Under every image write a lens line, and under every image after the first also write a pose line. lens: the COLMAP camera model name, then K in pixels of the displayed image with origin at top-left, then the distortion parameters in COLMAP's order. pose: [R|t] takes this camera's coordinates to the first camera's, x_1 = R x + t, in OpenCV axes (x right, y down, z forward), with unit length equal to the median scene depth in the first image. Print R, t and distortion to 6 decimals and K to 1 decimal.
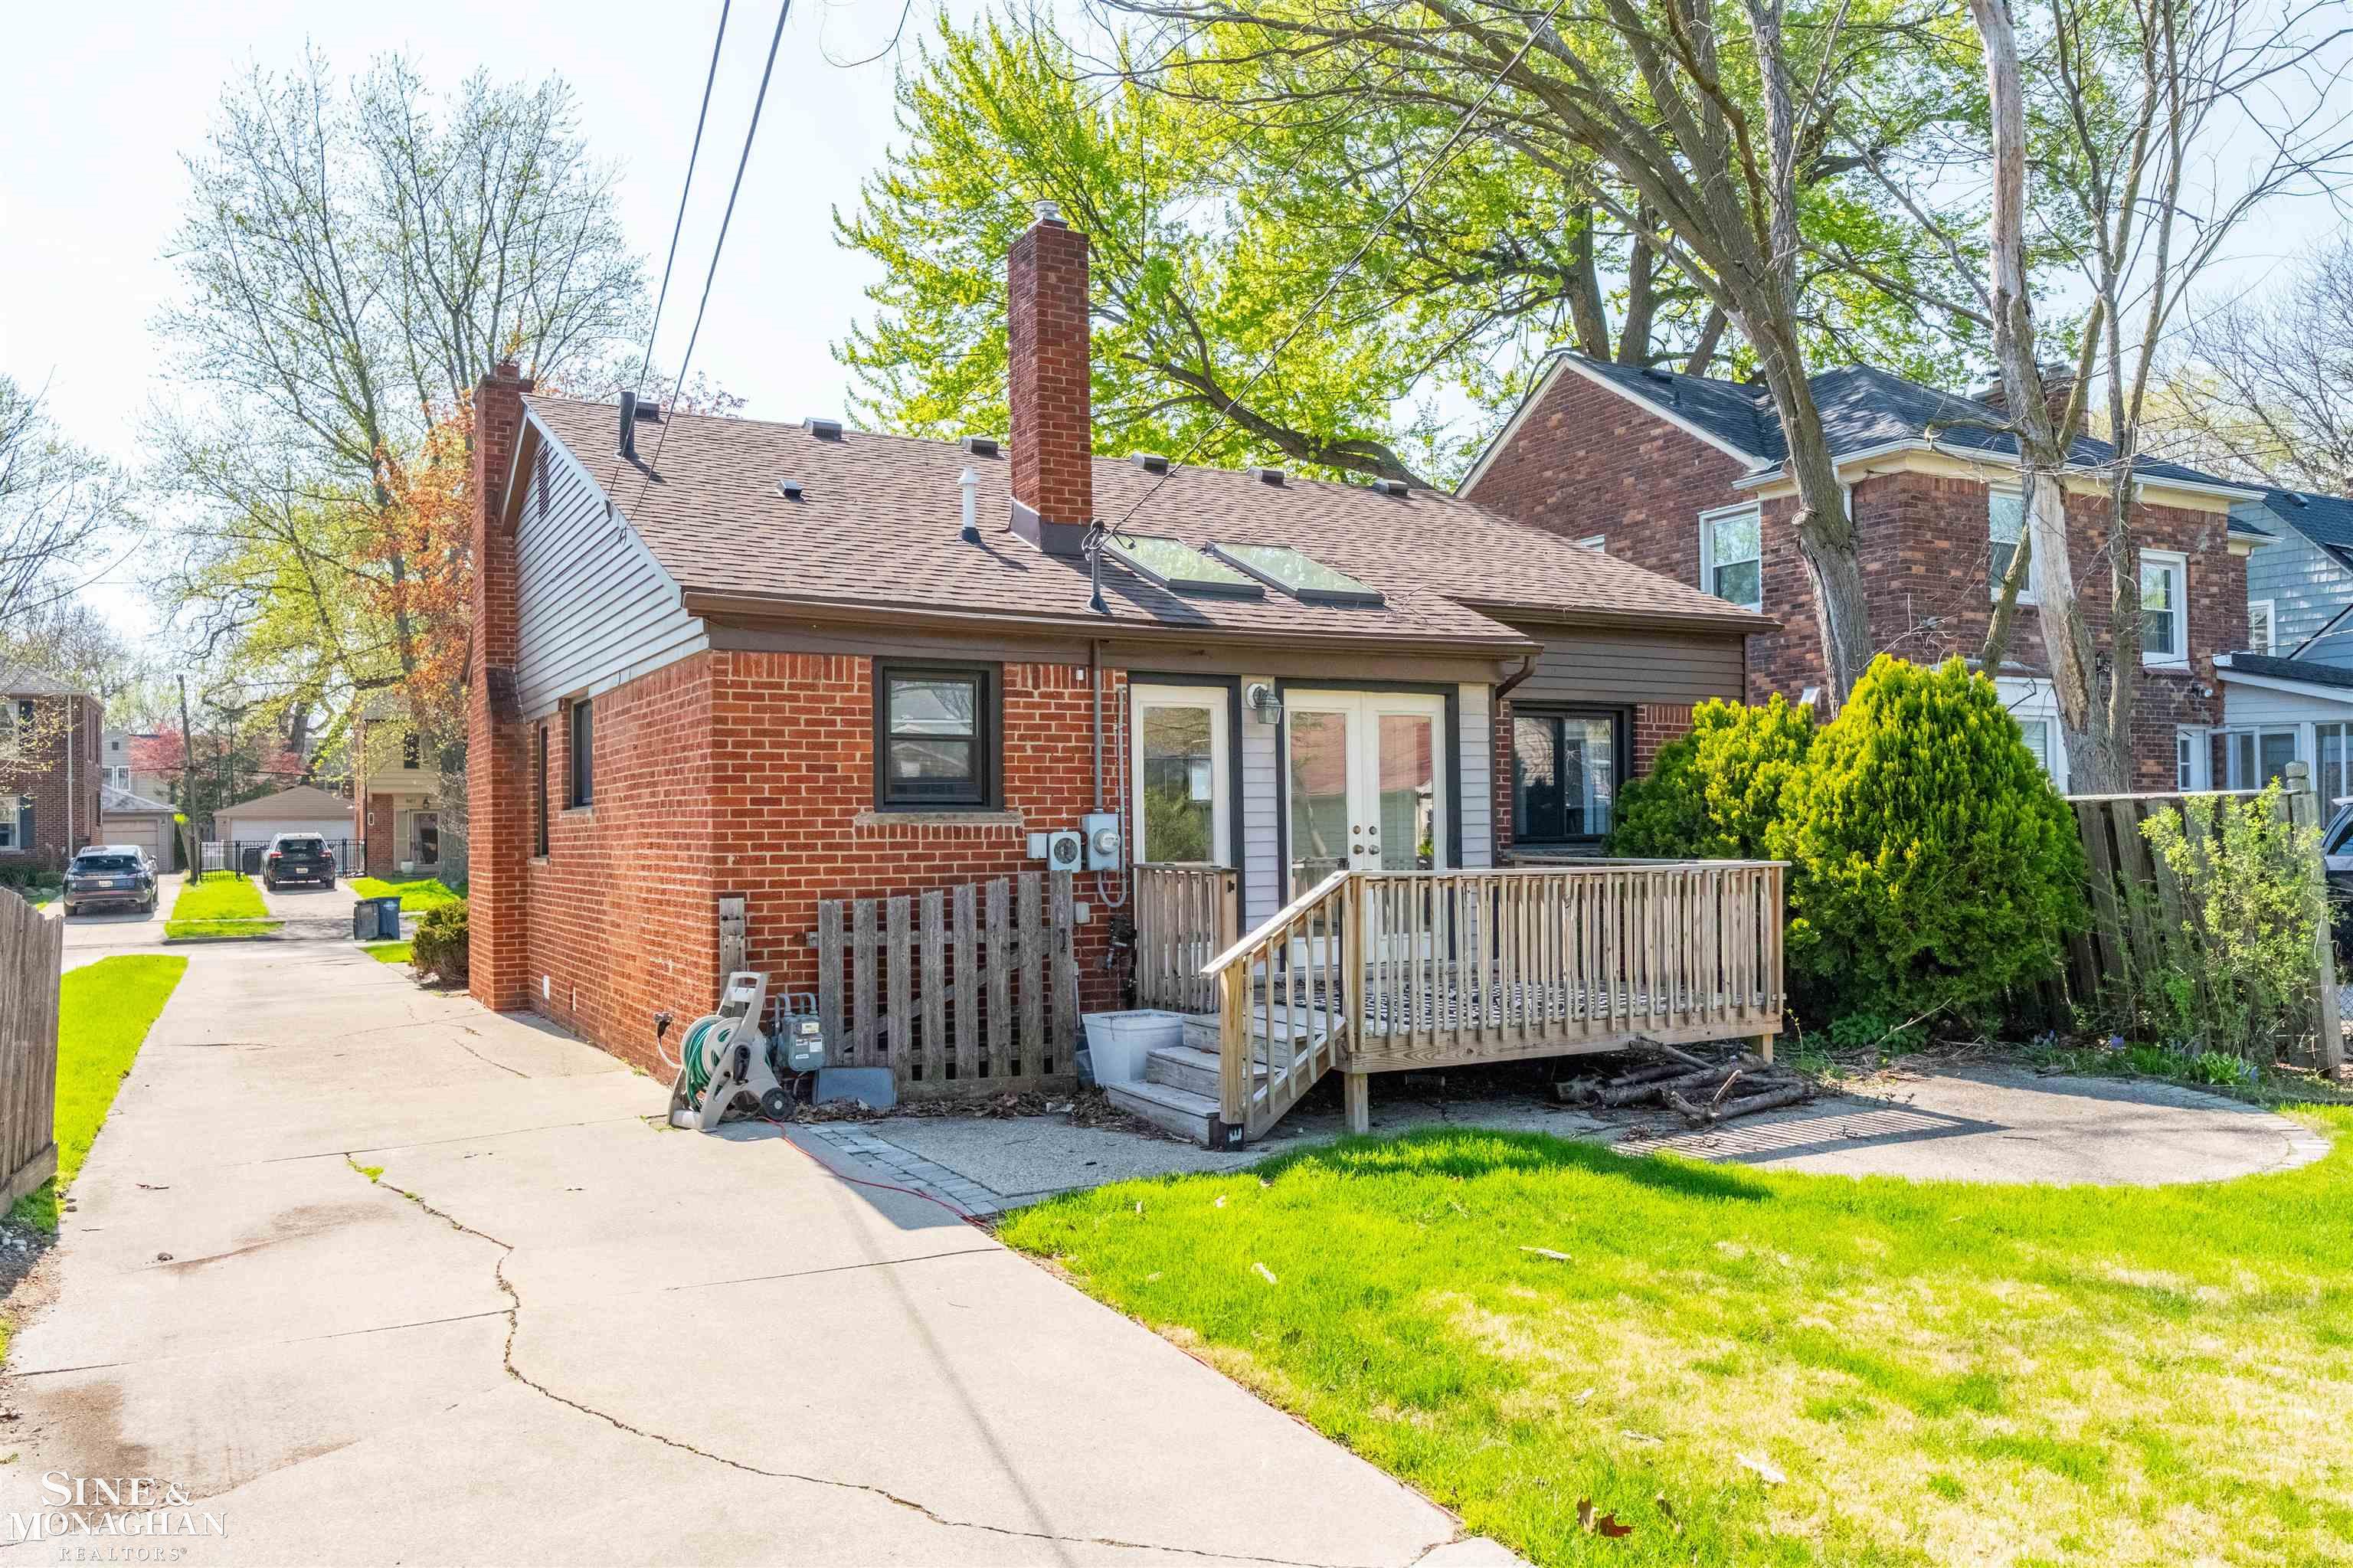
lens RADIAL K [[1738.0, 0, 1176.5], [0, 1738.0, 784.0], [0, 0, 1]] dist [-0.001440, 0.000668]
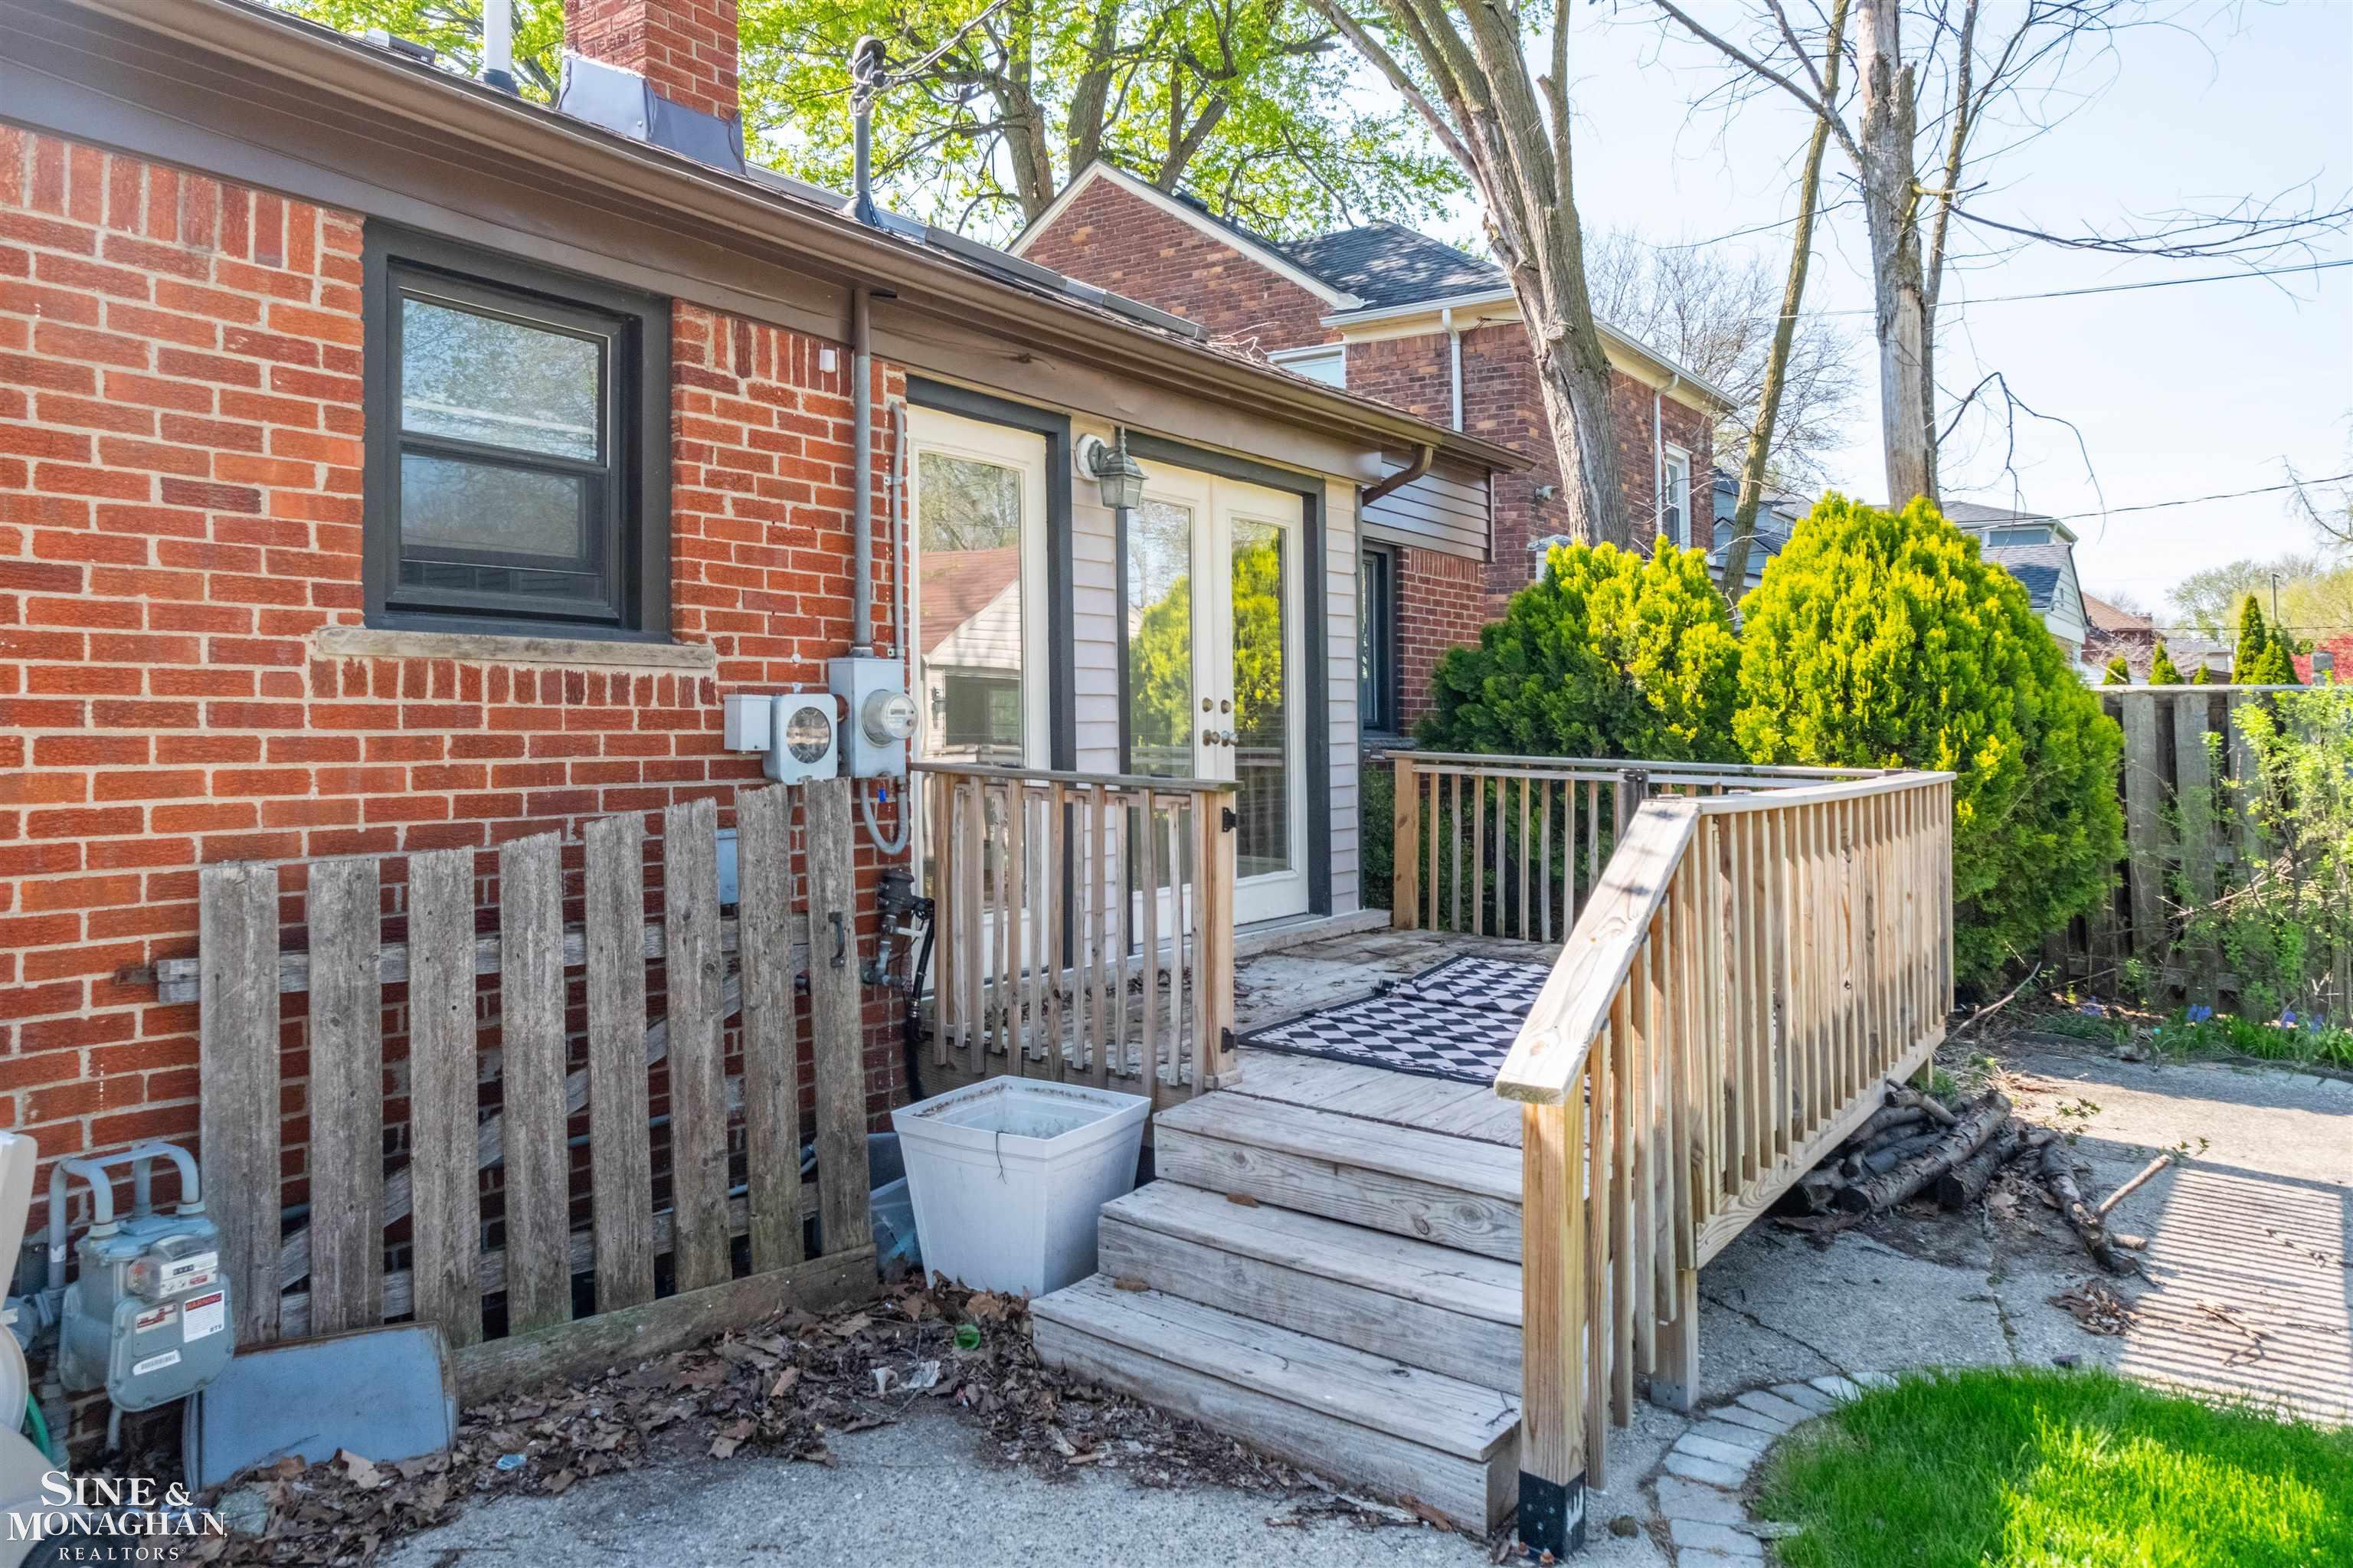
lens RADIAL K [[1577.2, 0, 1189.1], [0, 1577.2, 710.4], [0, 0, 1]] dist [0.002823, 0.001600]
pose [[0.899383, 0.024619, 0.436467, -0.158807], [-0.036921, 0.999123, 0.019725, 0.020600], [-0.435599, -0.033855, 0.899504, 0.598481]]
